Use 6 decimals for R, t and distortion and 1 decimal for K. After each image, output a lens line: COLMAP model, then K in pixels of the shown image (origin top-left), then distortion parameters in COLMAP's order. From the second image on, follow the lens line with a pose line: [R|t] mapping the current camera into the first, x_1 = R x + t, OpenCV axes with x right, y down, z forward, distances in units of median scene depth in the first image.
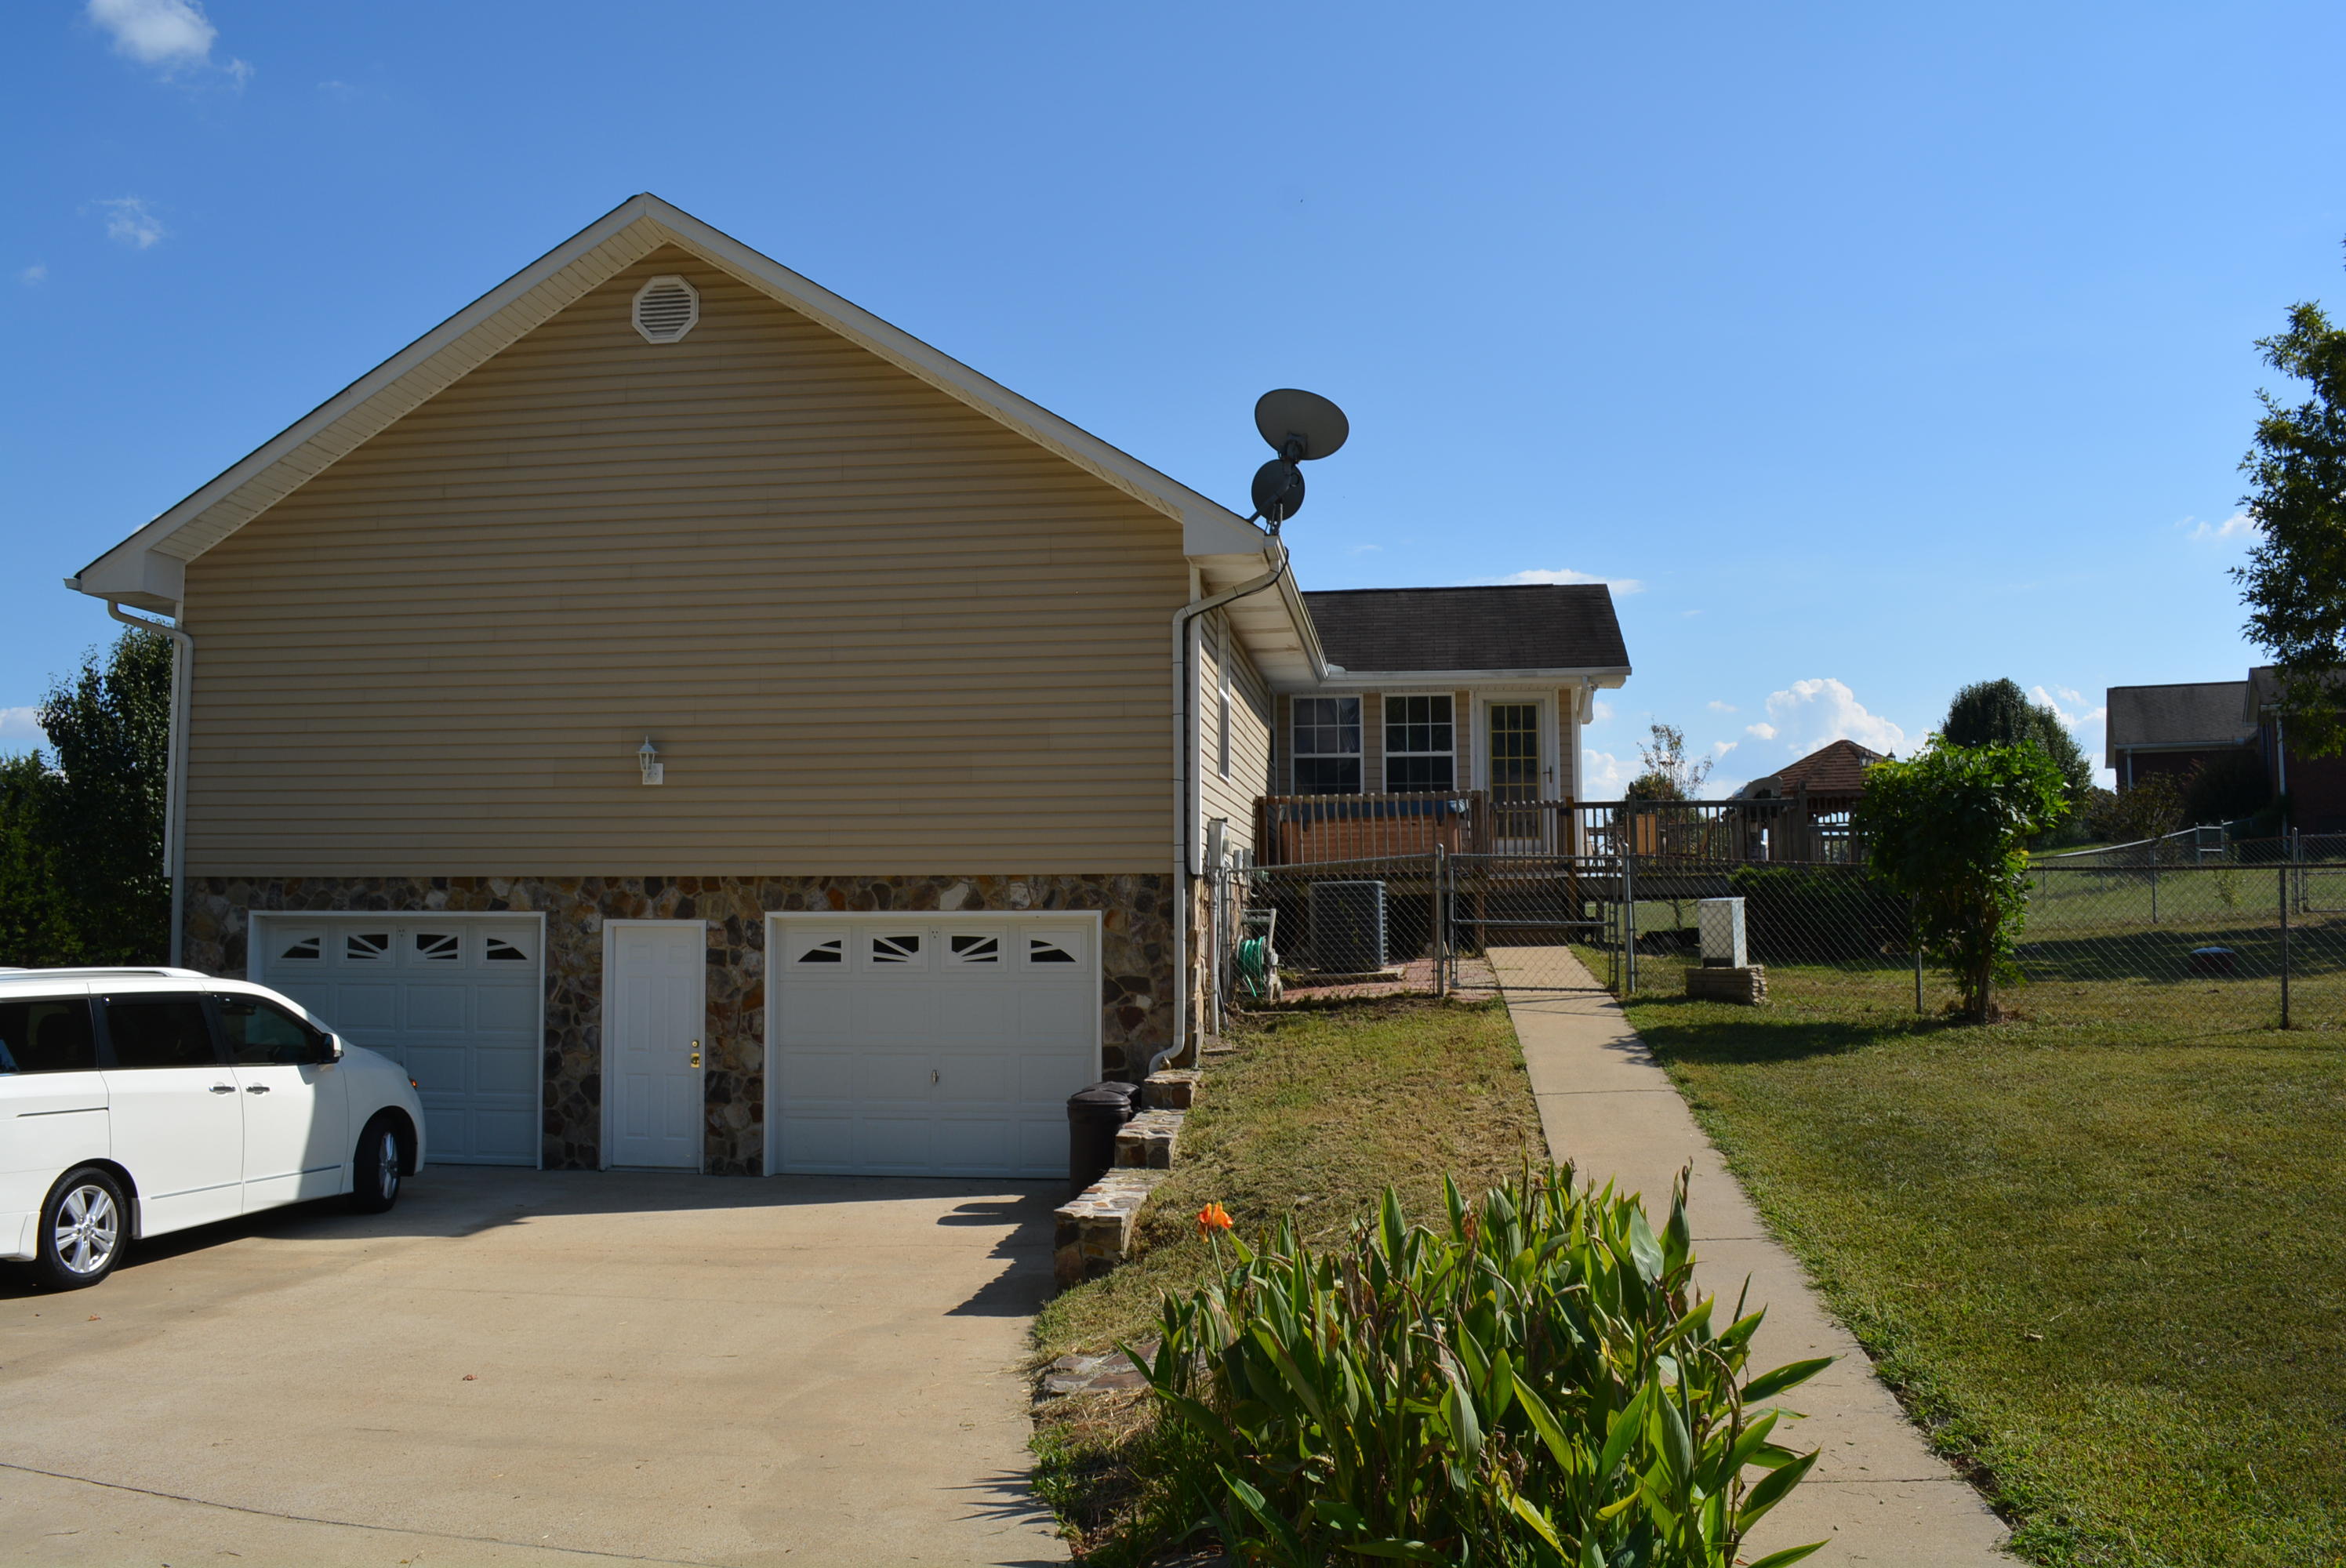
lens RADIAL K [[1852.5, 0, 1174.7], [0, 1852.5, 785.2], [0, 0, 1]] dist [-0.089664, 0.019014]
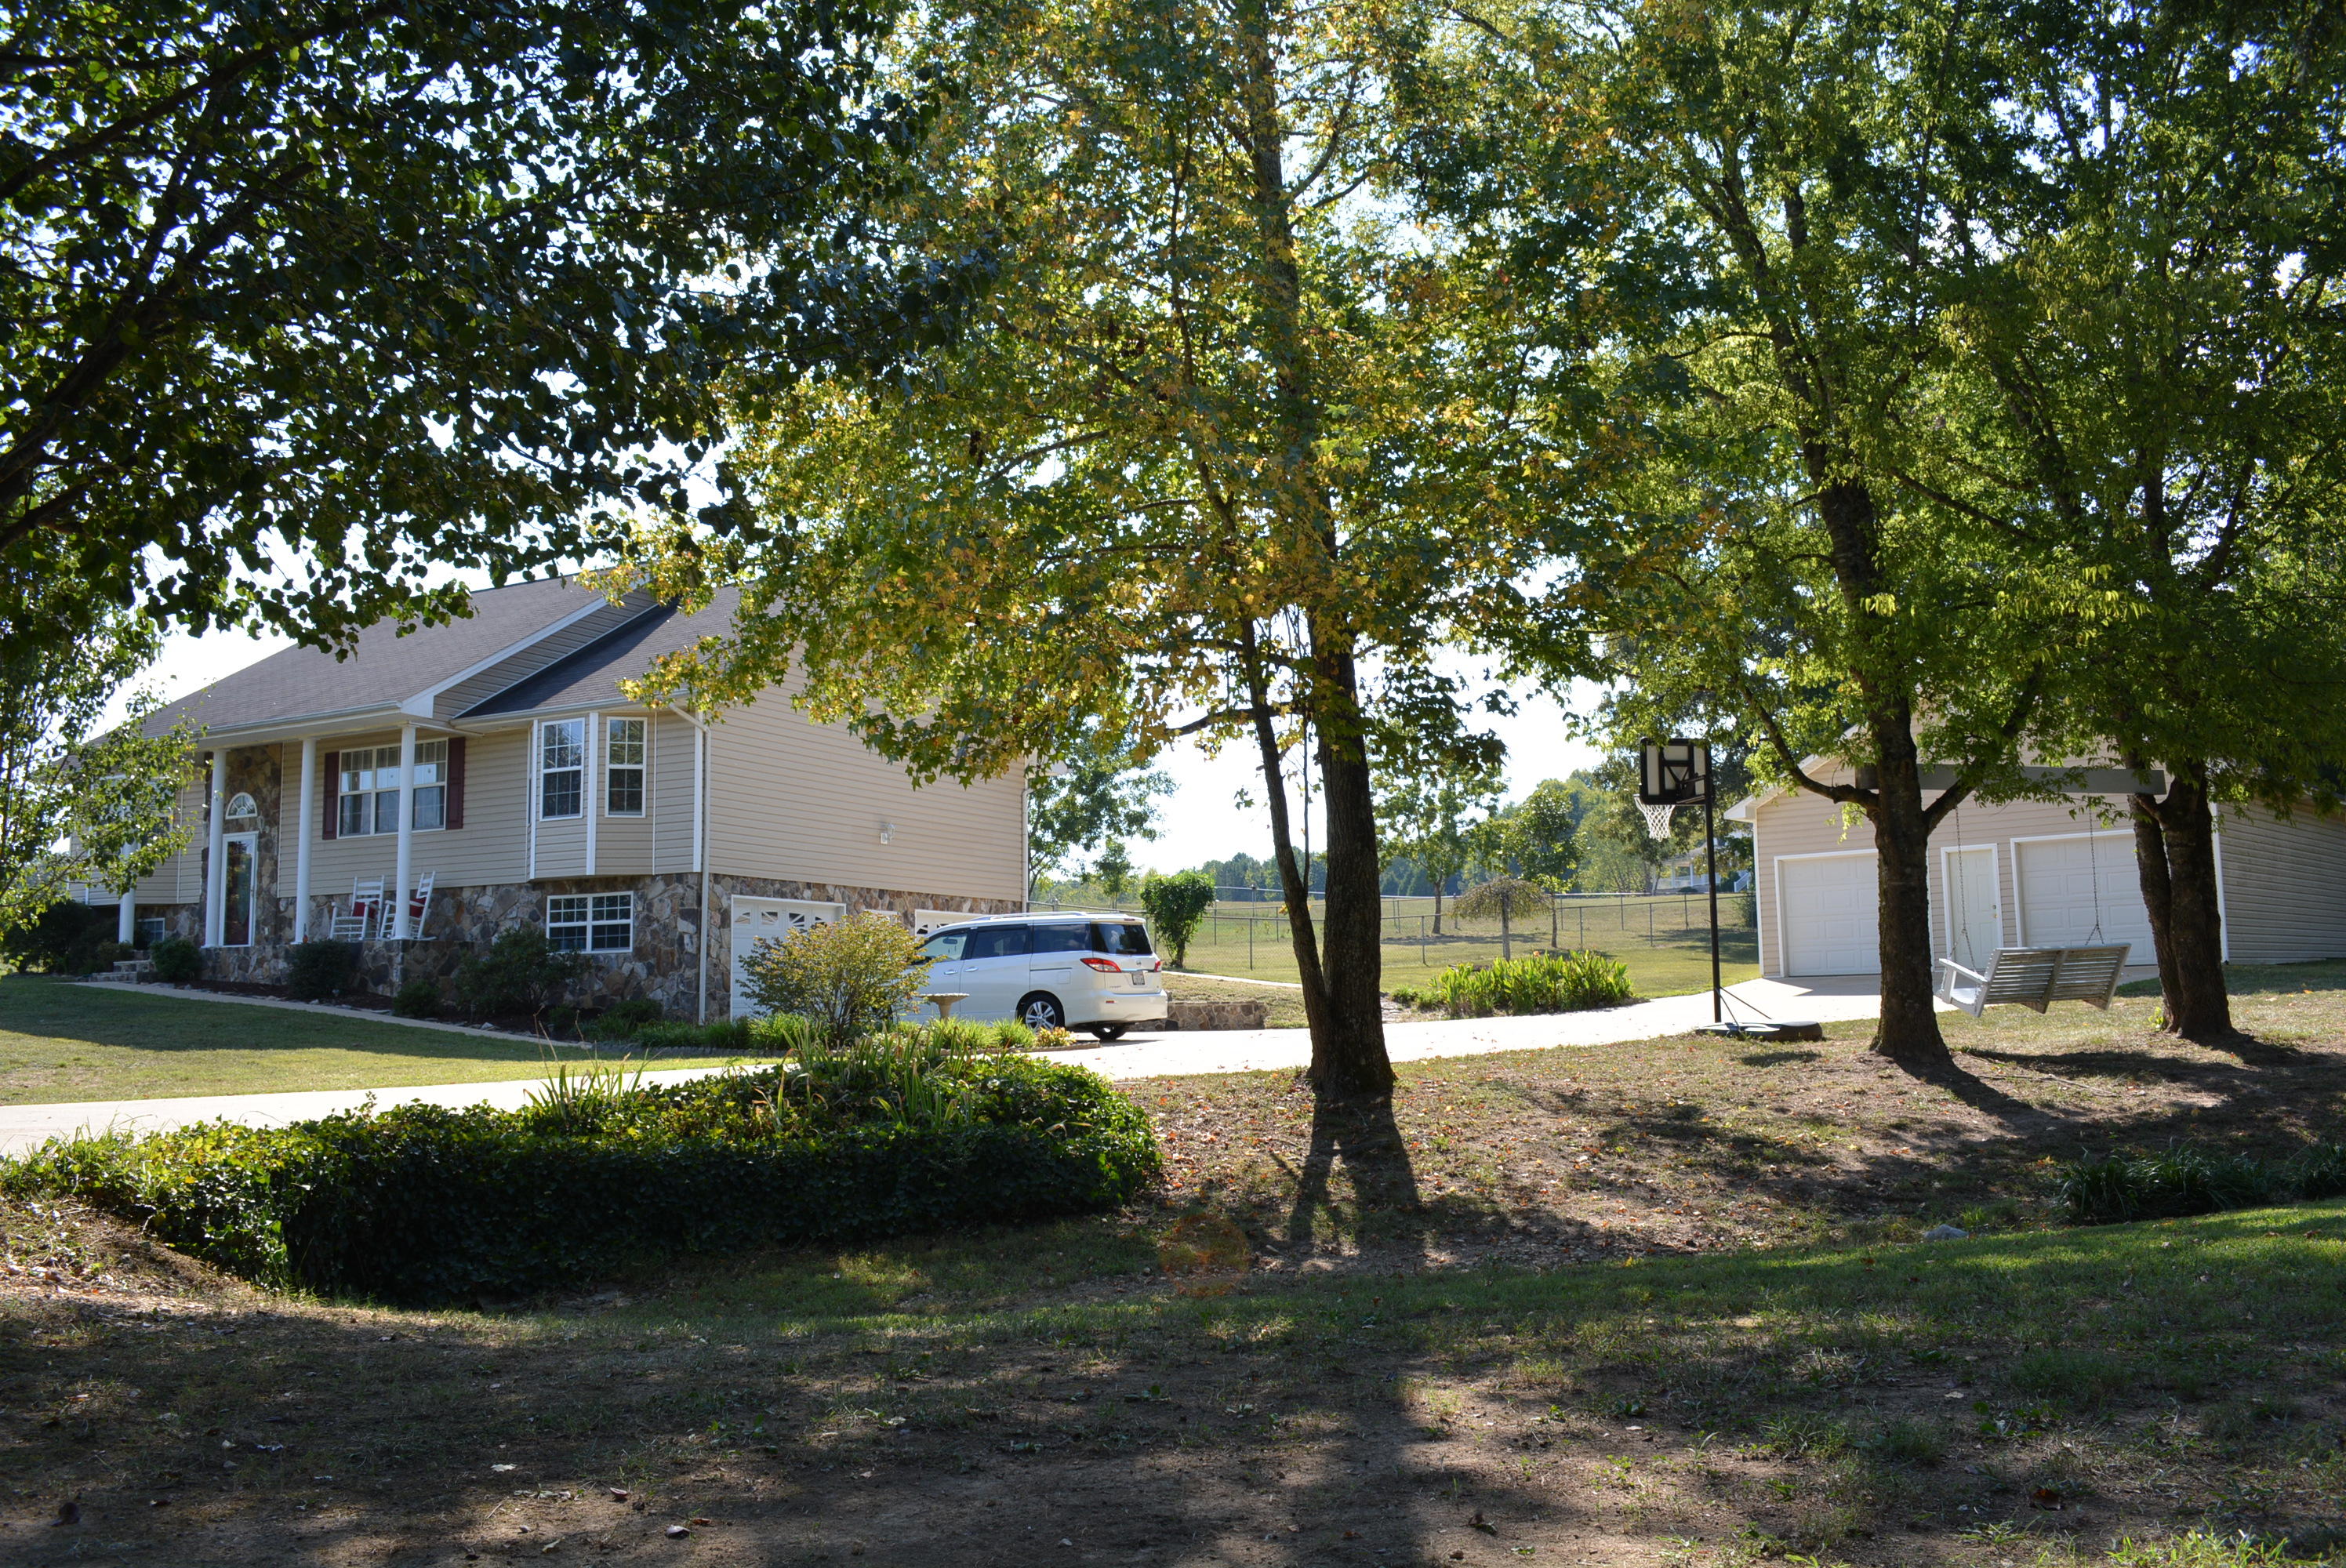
lens RADIAL K [[1852.5, 0, 1168.6], [0, 1852.5, 792.9], [0, 0, 1]] dist [-0.089664, 0.019014]
pose [[0.341331, 0.107640, 0.933760, -2.098656], [-0.060489, 0.993878, -0.092459, 0.114578], [-0.937995, -0.024923, 0.345752, 0.009442]]
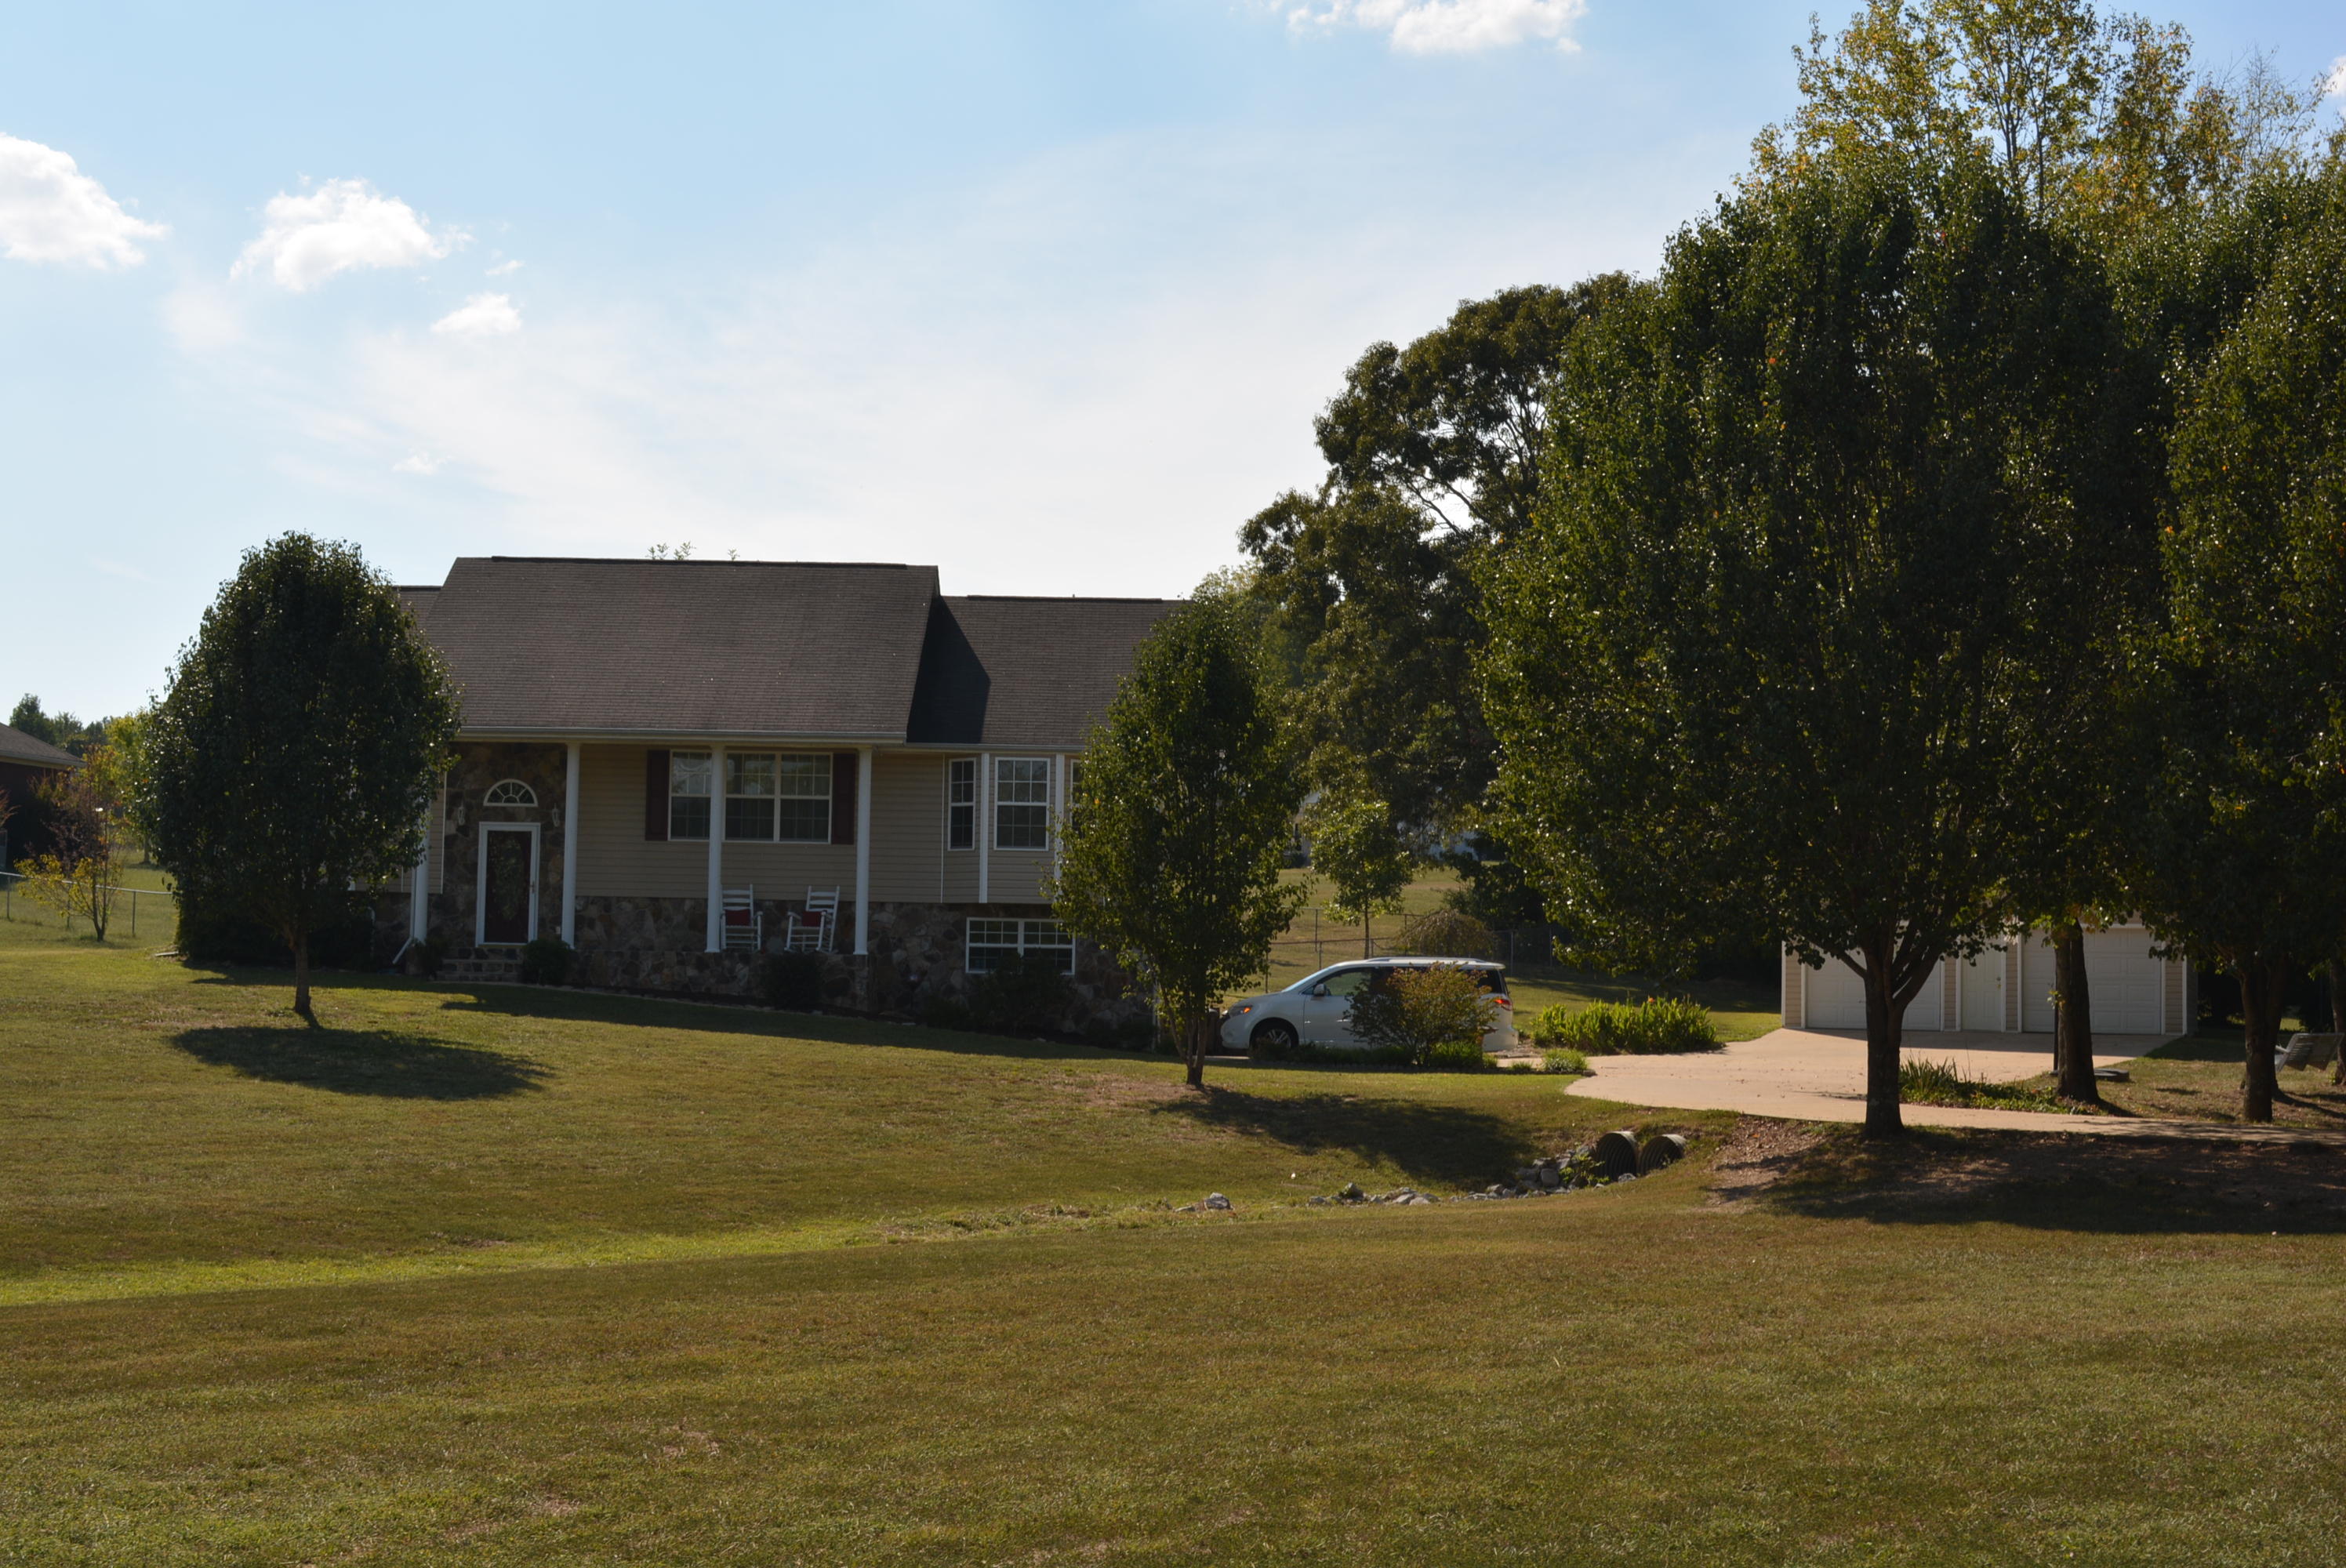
lens RADIAL K [[3483.1, 0, 1154.0], [0, 3483.1, 822.5], [0, 0, 1]] dist [-0.014635, 0.000000]
pose [[-0.120003, 0.059122, 0.991012, -4.318780], [-0.098538, 0.992587, -0.071148, 0.230724], [-0.987871, -0.106190, -0.113287, 1.486367]]
